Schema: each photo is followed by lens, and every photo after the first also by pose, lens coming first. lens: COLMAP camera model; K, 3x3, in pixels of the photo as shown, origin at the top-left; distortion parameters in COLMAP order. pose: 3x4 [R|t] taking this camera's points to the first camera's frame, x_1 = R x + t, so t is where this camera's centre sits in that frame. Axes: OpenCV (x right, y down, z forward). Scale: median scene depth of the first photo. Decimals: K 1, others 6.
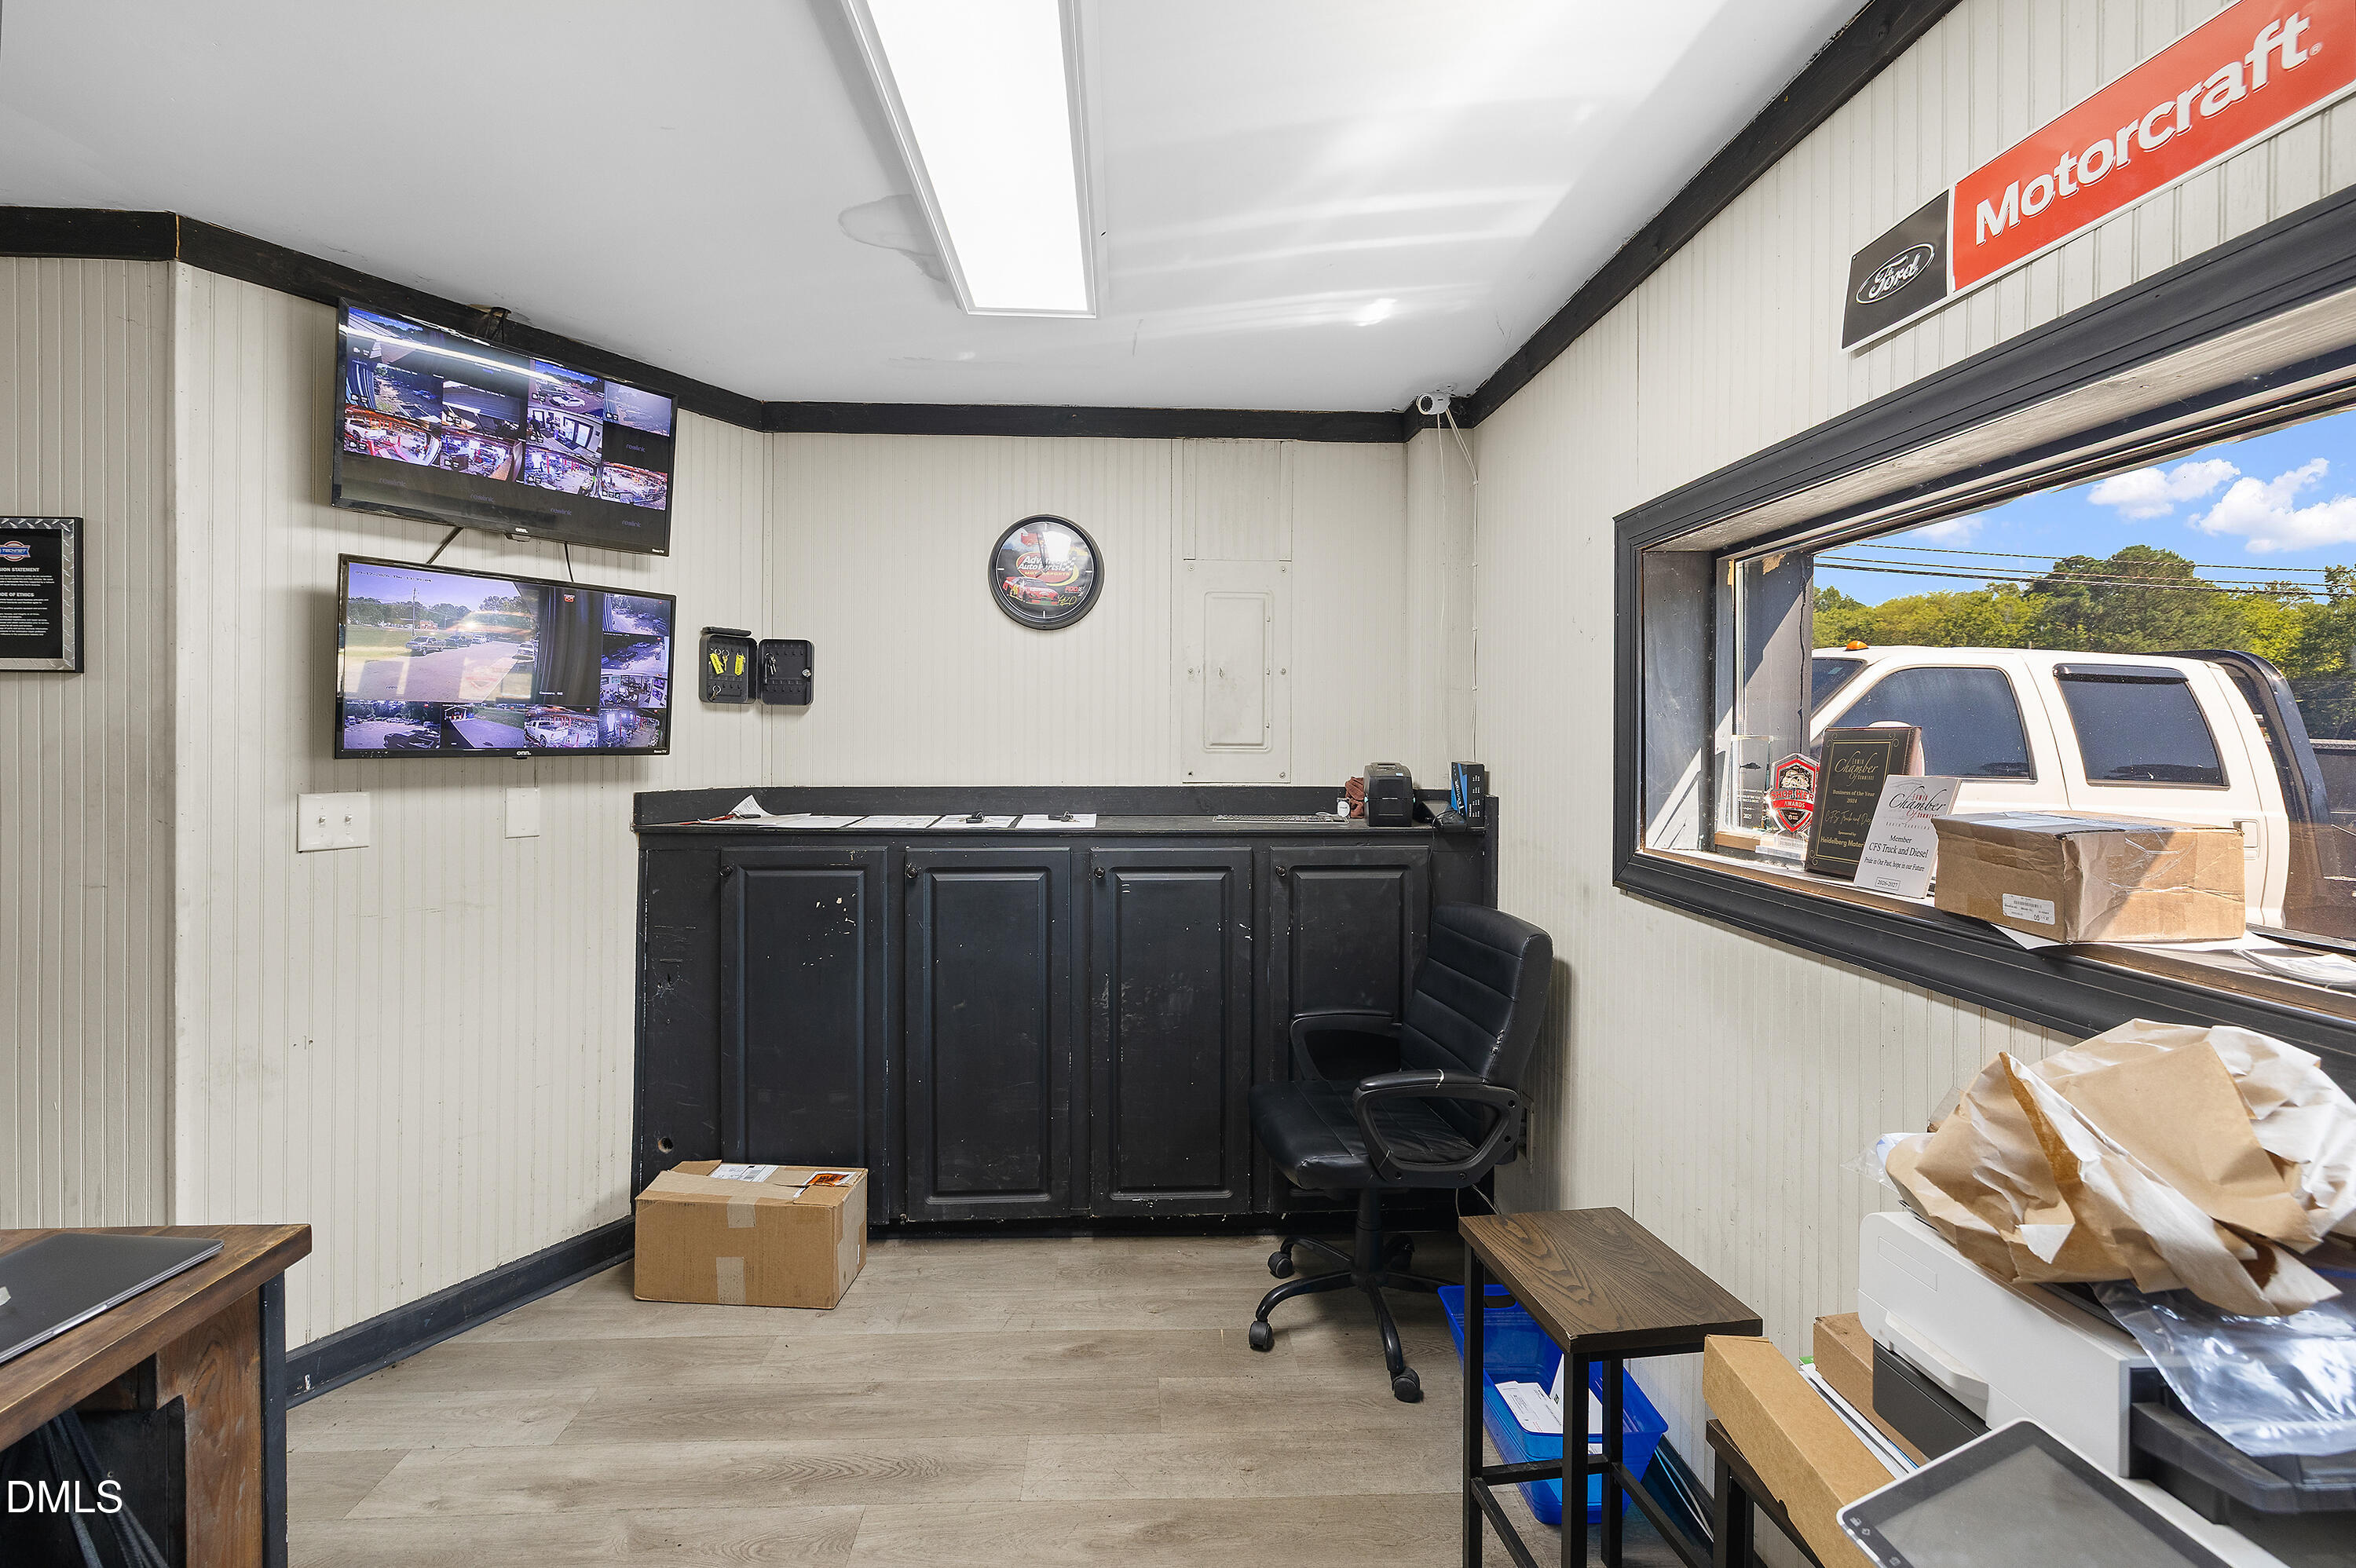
lens RADIAL K [[1013.8, 0, 1172.8], [0, 1013.8, 738.2], [0, 0, 1]] dist [0.001336, 0.000373]
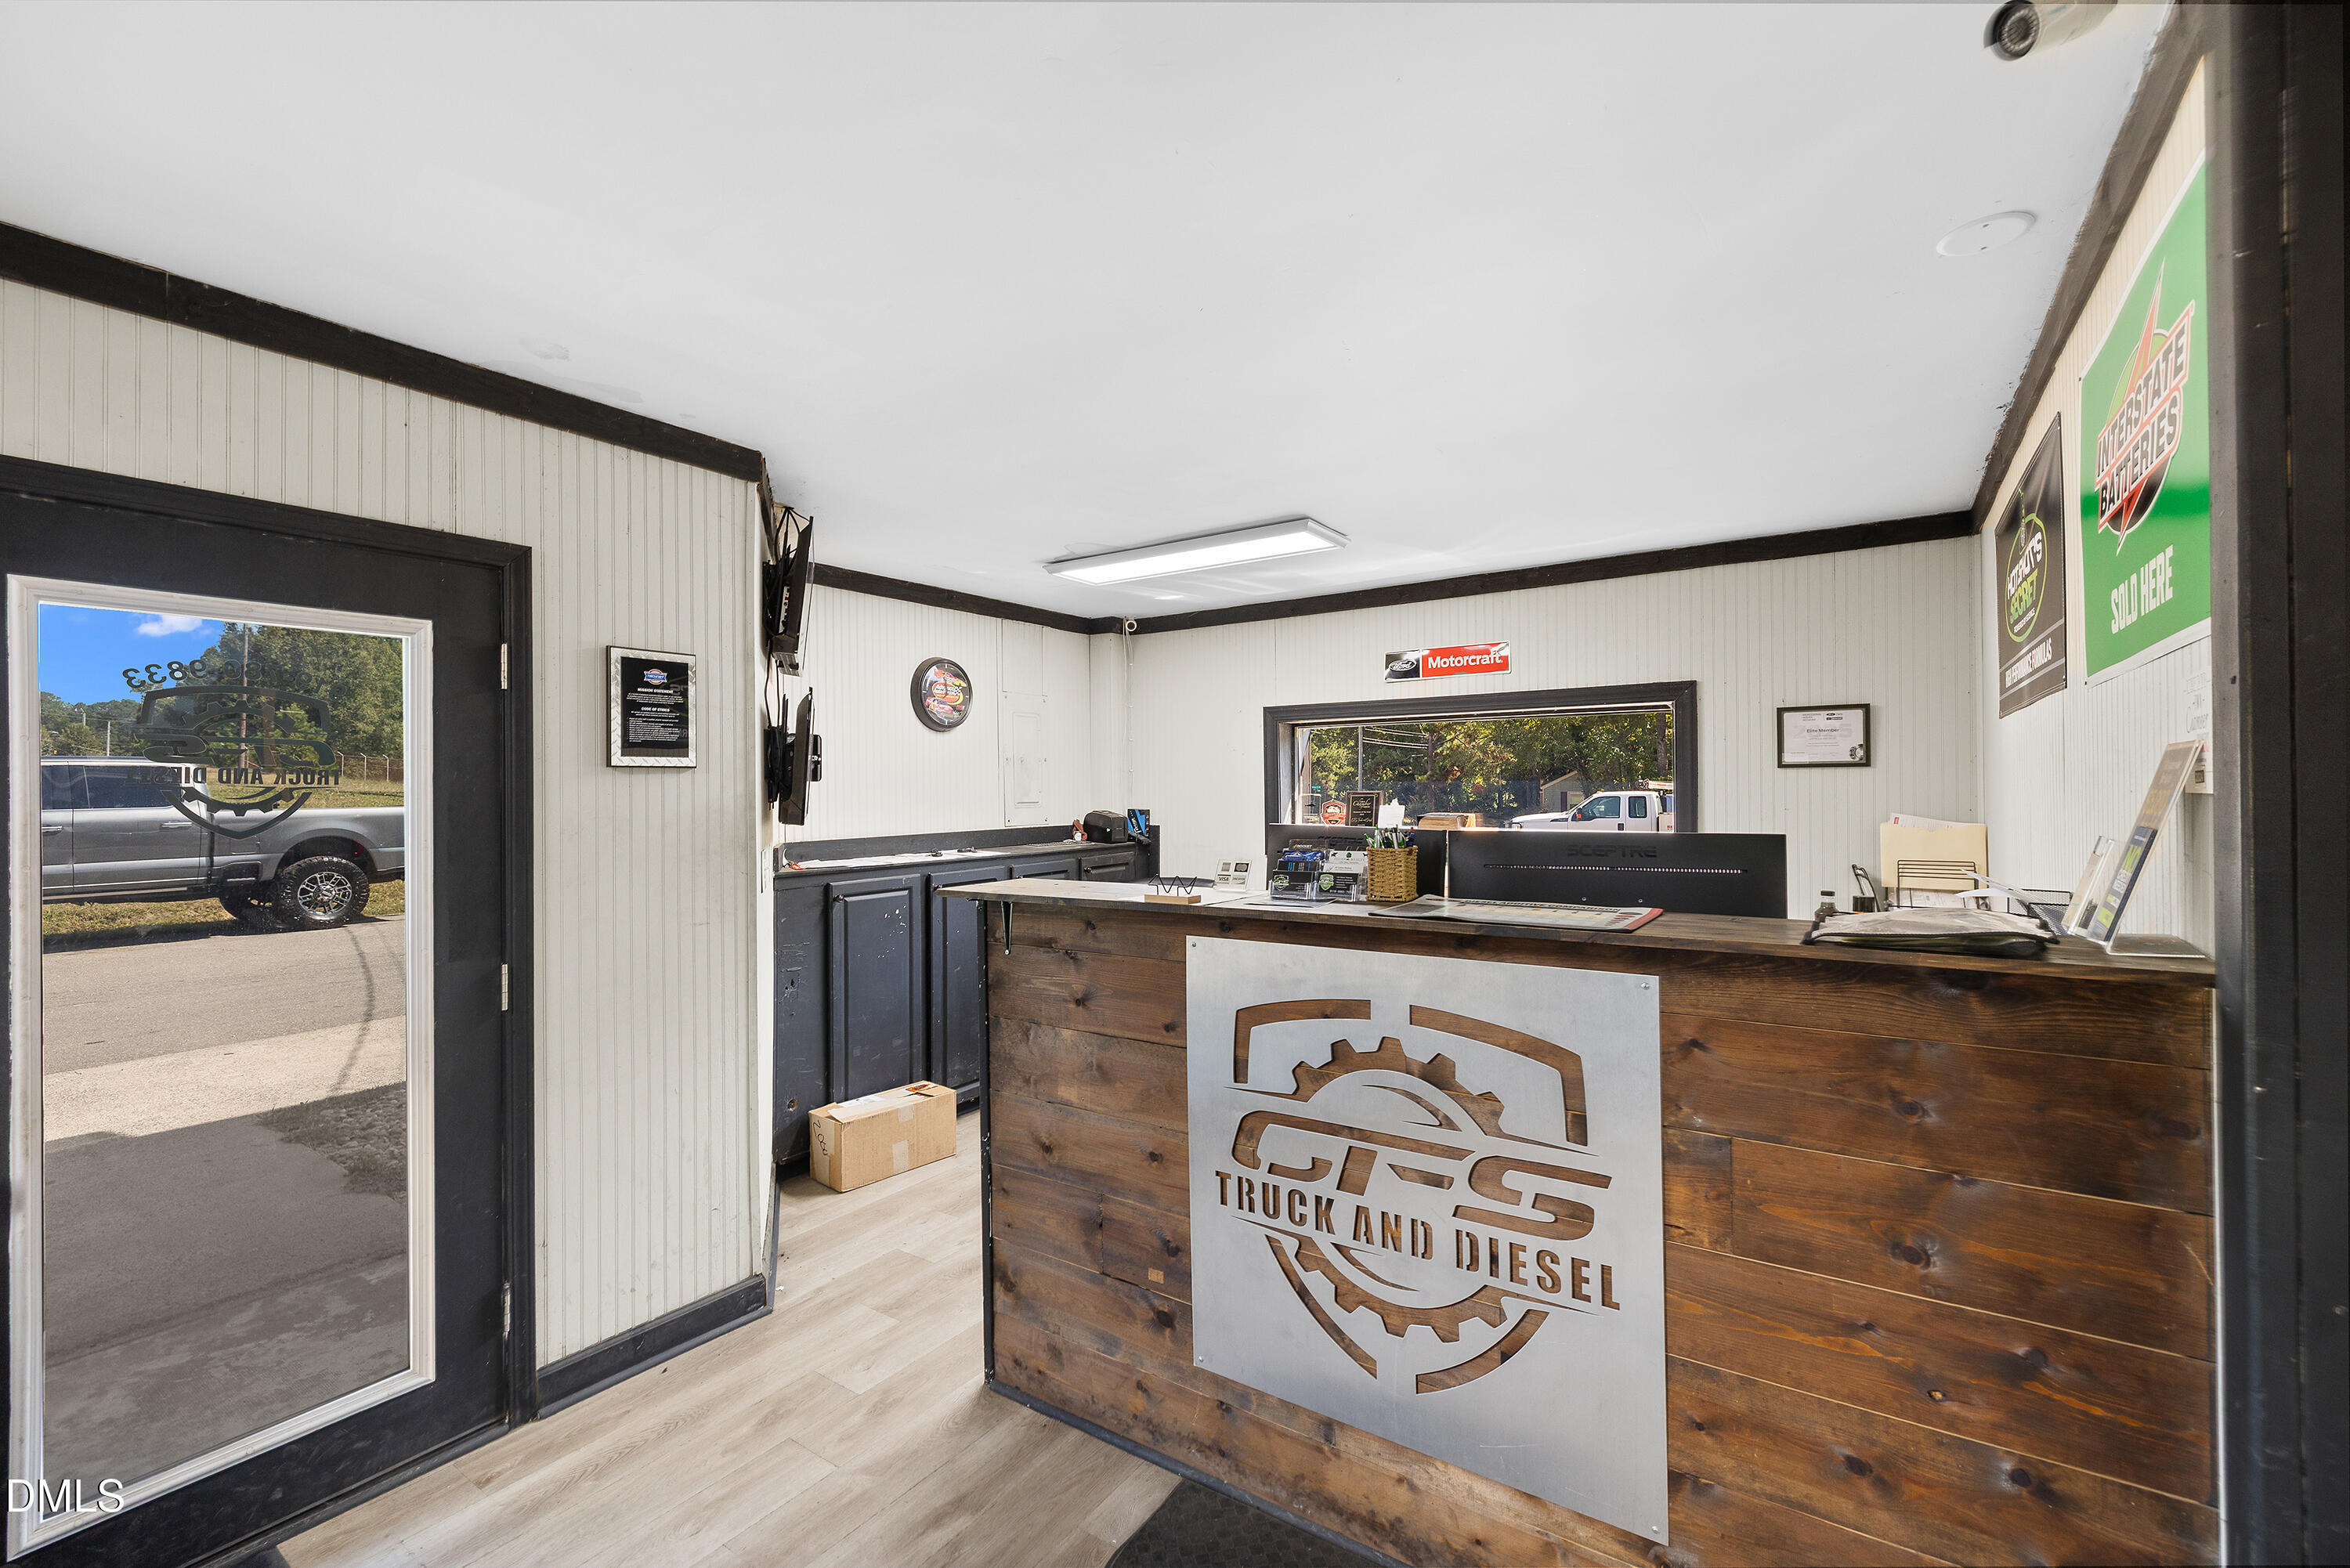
lens RADIAL K [[1011.3, 0, 1185.2], [0, 1011.3, 786.2], [0, 0, 1]] dist [0.001336, 0.000373]
pose [[0.593138, -0.009898, 0.805040, -1.274696], [0.012815, 0.999914, 0.002852, -0.025537], [-0.804999, 0.008625, 0.593213, -0.239548]]
